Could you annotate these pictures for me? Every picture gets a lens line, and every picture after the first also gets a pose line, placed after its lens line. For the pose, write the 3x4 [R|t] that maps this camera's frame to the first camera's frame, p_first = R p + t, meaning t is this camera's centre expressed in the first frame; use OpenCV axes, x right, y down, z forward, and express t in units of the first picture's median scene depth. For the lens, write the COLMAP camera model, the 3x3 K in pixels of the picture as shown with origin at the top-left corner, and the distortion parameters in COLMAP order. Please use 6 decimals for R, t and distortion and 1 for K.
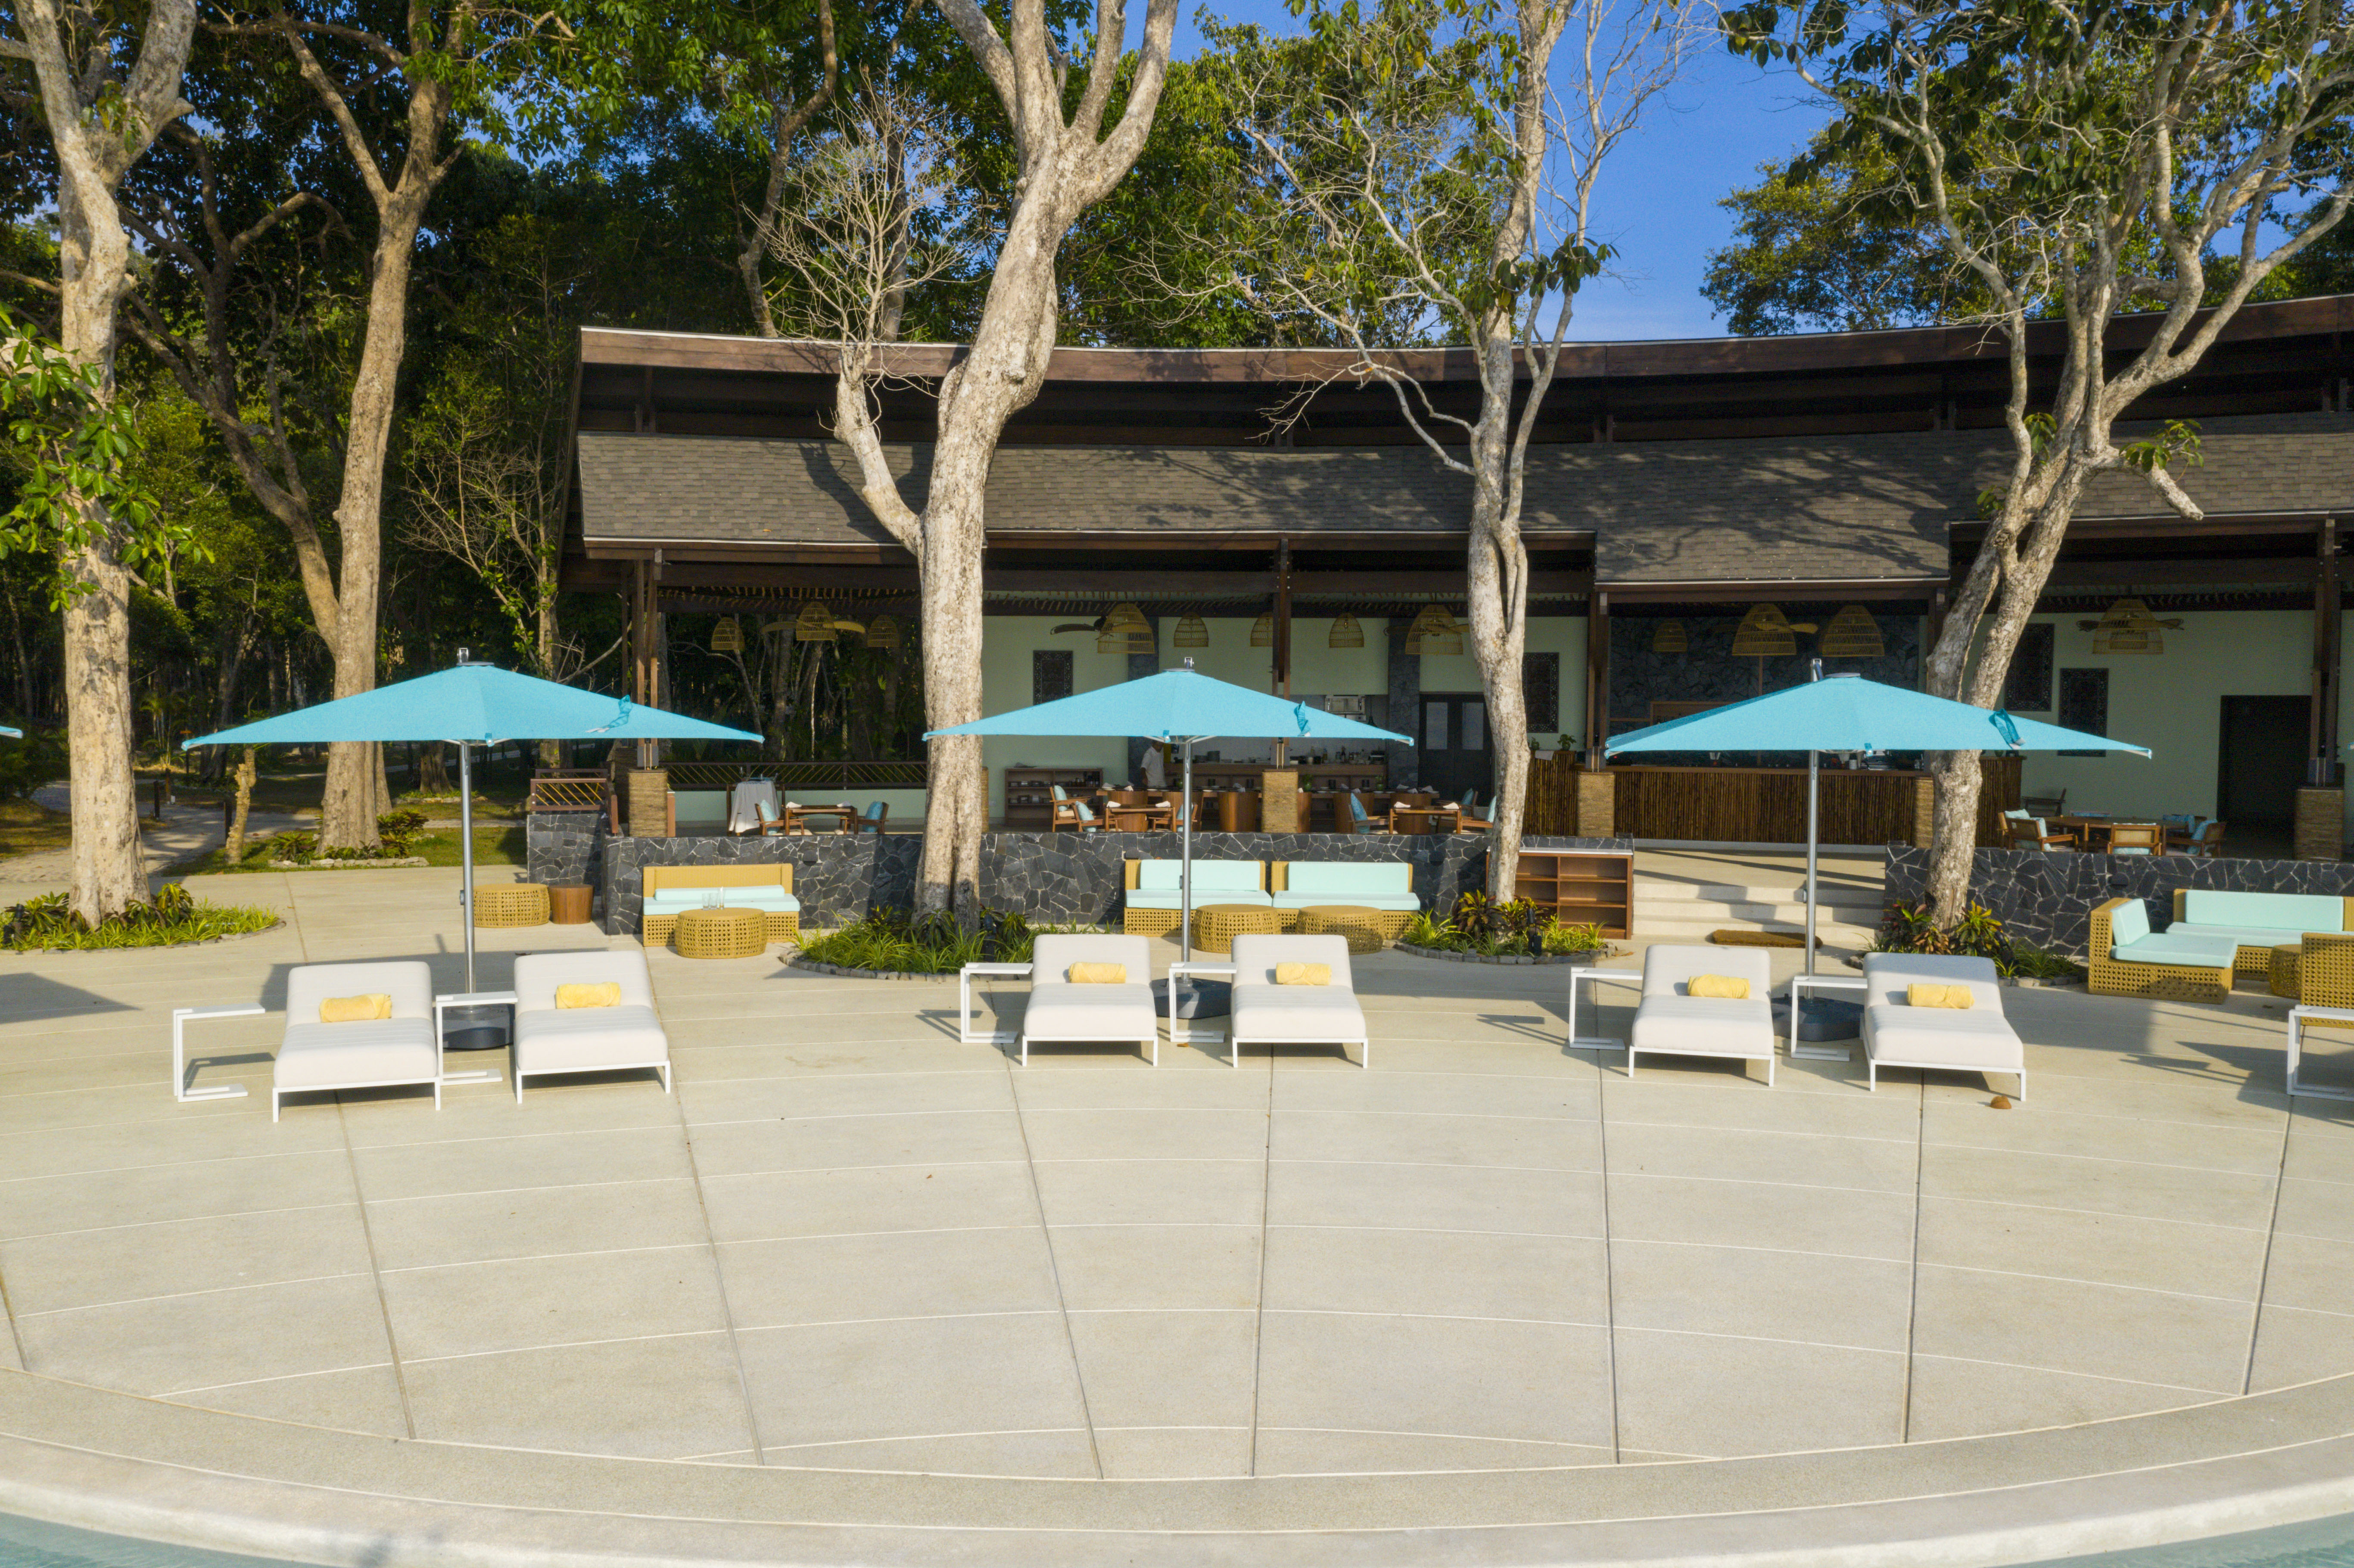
lens RADIAL K [[1860.9, 0, 1173.9], [0, 1860.9, 782.9], [0, 0, 1]] dist [-0.012581, -0.004313]
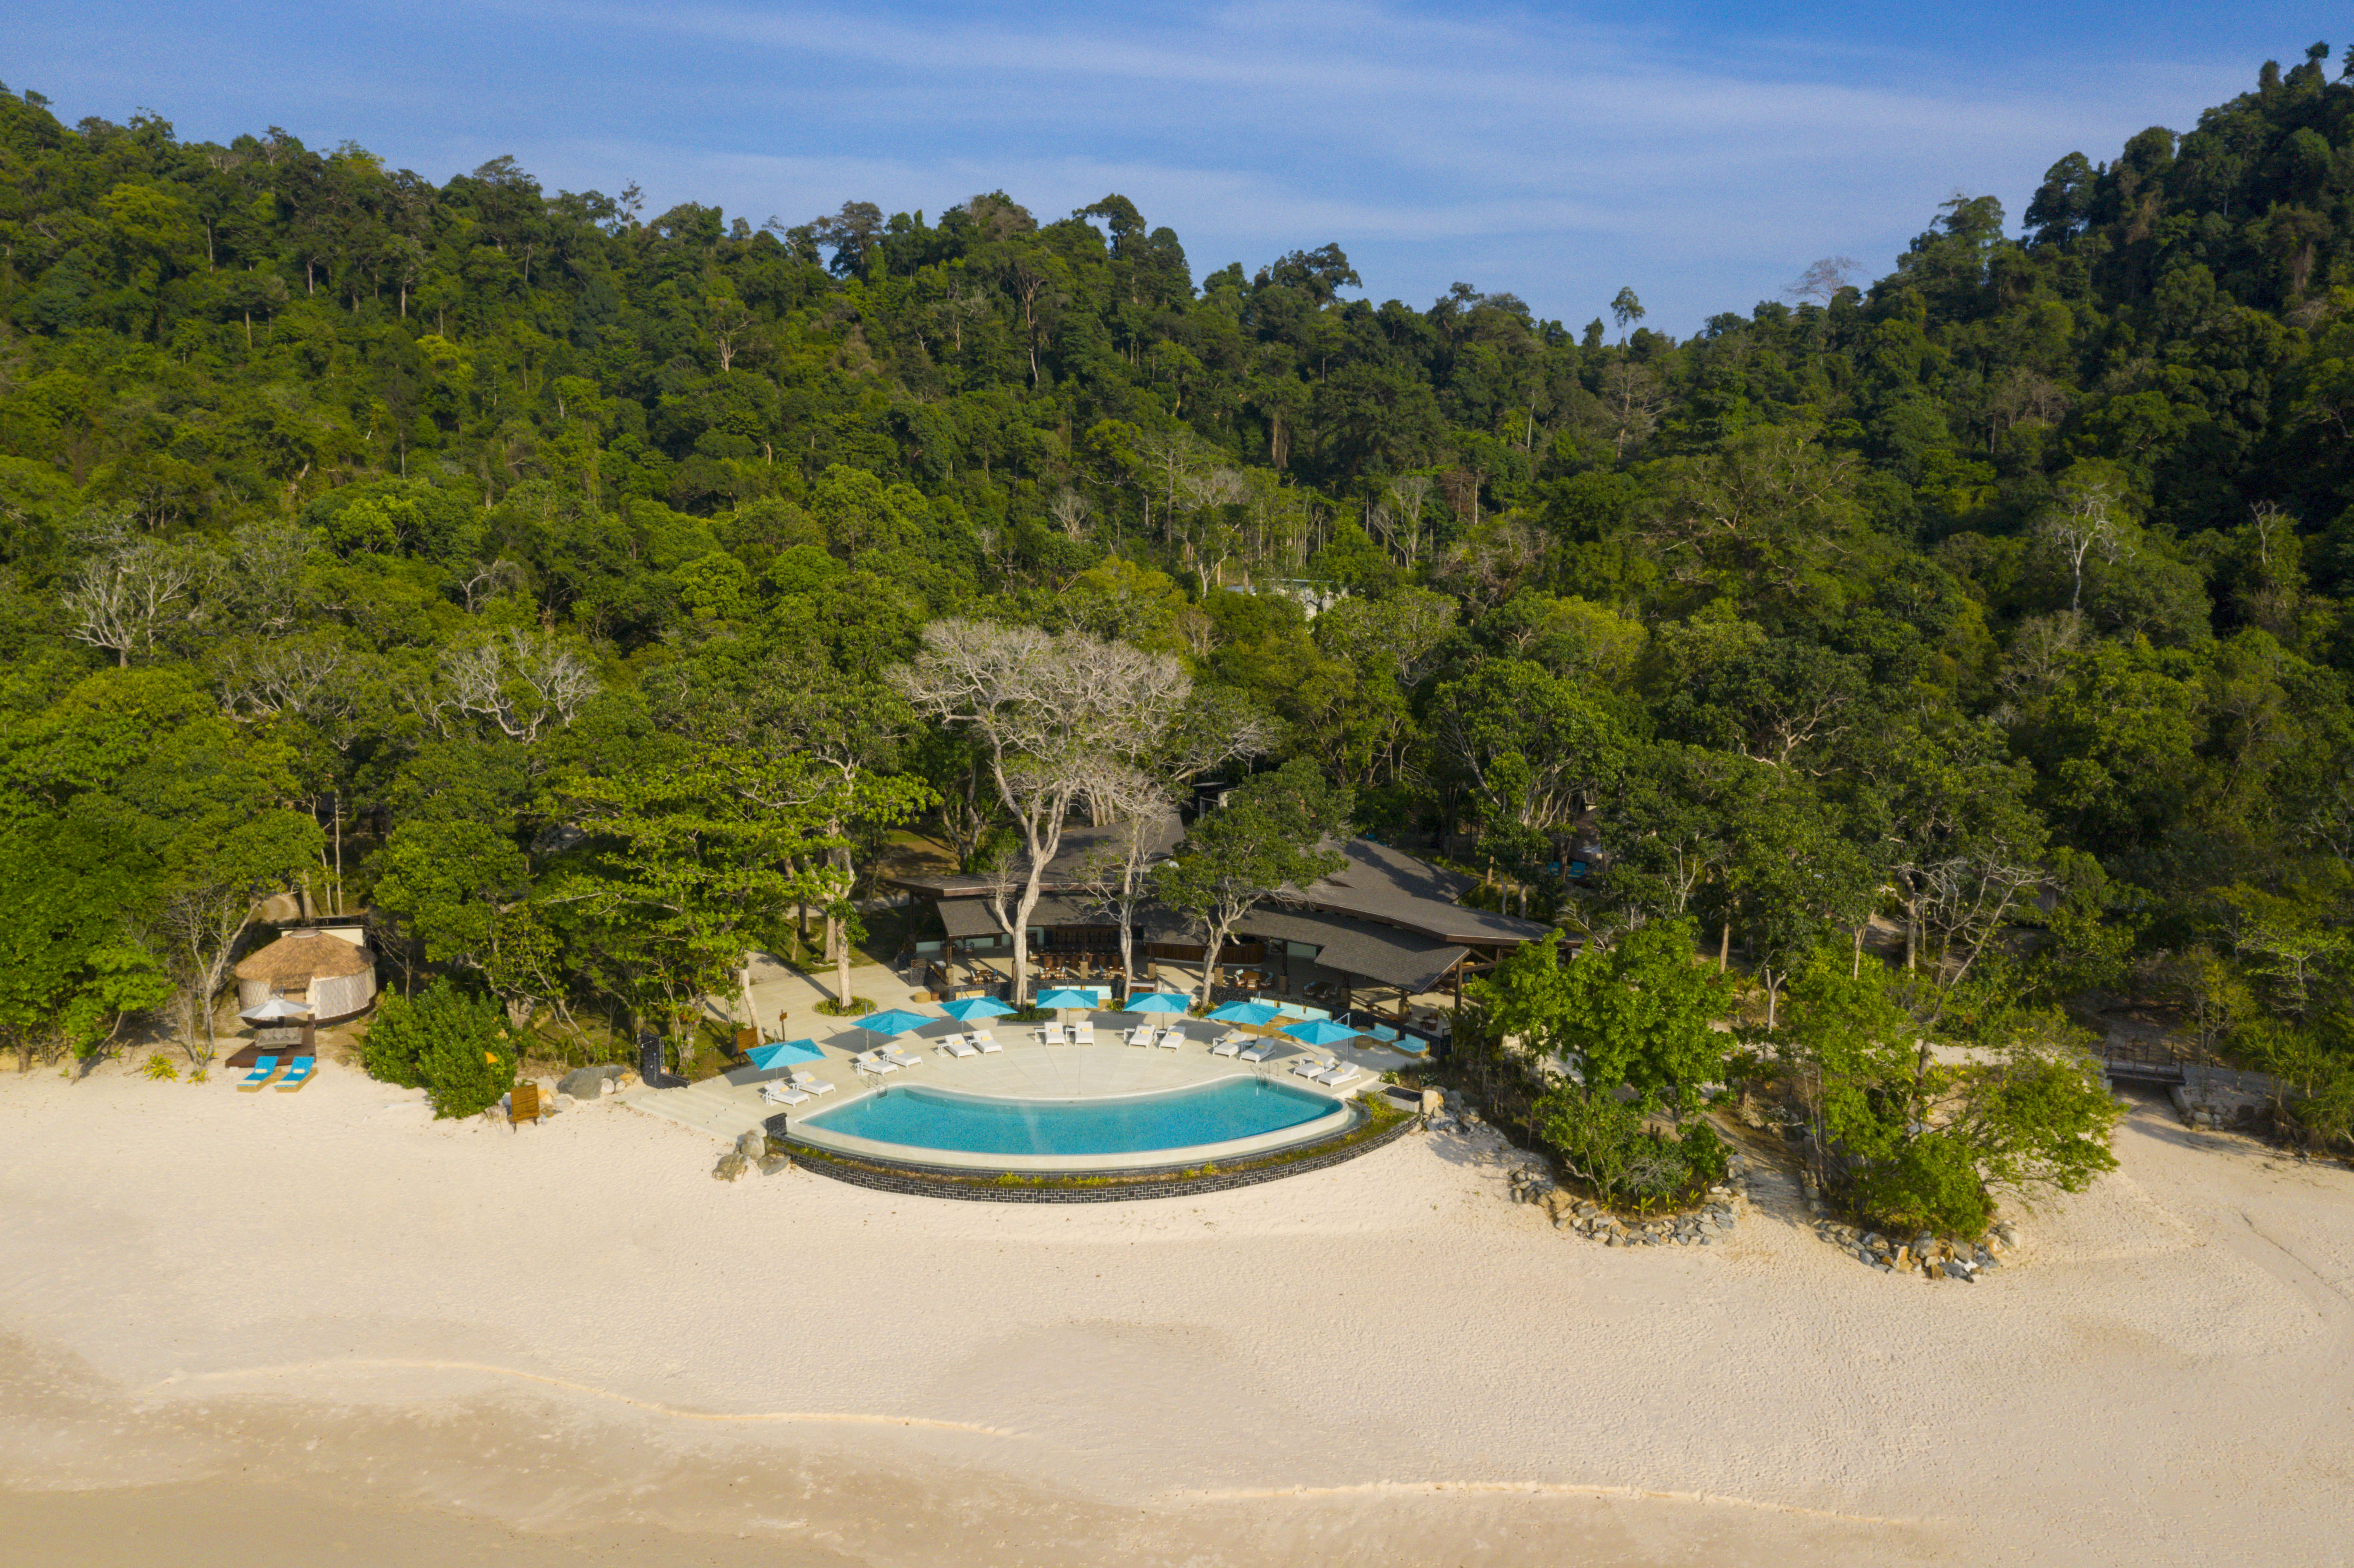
lens RADIAL K [[1875.7, 0, 1171.1], [0, 1875.7, 781.4], [0, 0, 1]] dist [-0.007629, -0.001577]
pose [[0.995640, -0.008120, 0.092929, -0.184395], [-0.004422, 0.990976, 0.133964, -1.268892], [-0.093178, -0.133791, 0.986619, -4.188194]]
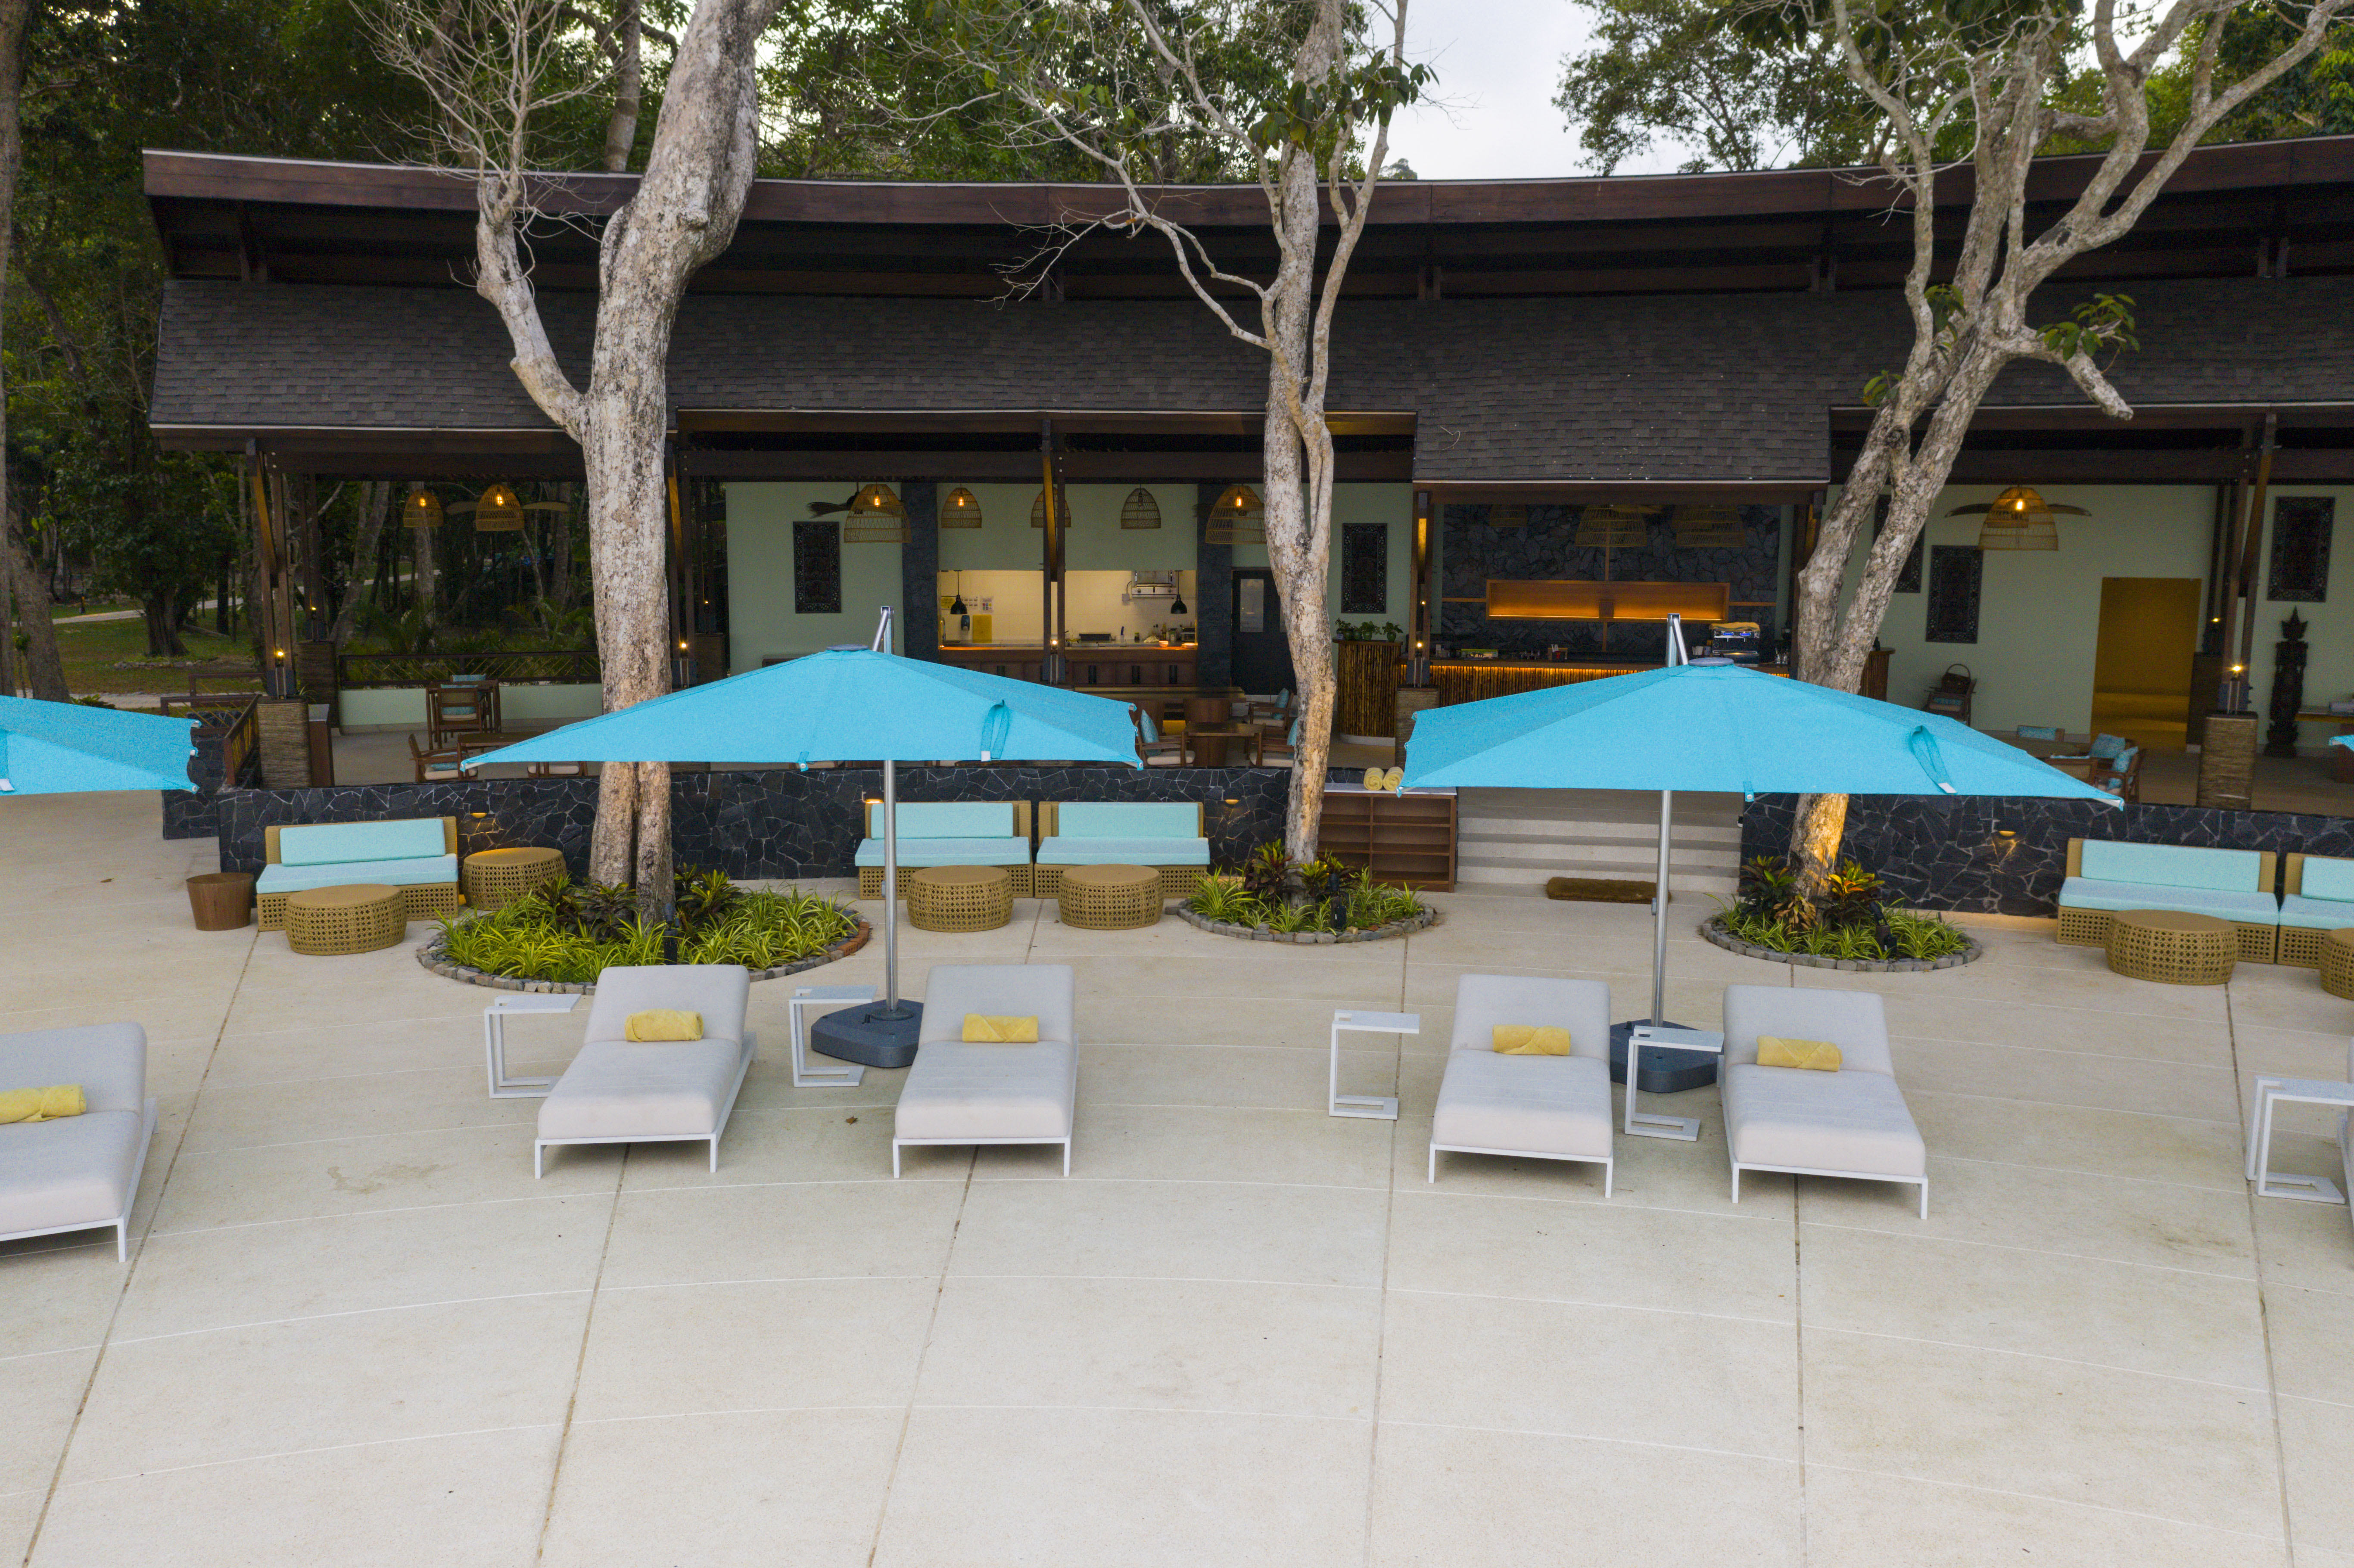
lens RADIAL K [[1860.9, 0, 1173.9], [0, 1860.9, 782.9], [0, 0, 1]] dist [-0.012581, -0.004313]
pose [[0.997007, -0.013489, 0.076119, 0.055318], [0.005688, 0.994791, 0.101781, -0.058744], [-0.077096, -0.101043, 0.991890, 0.170574]]
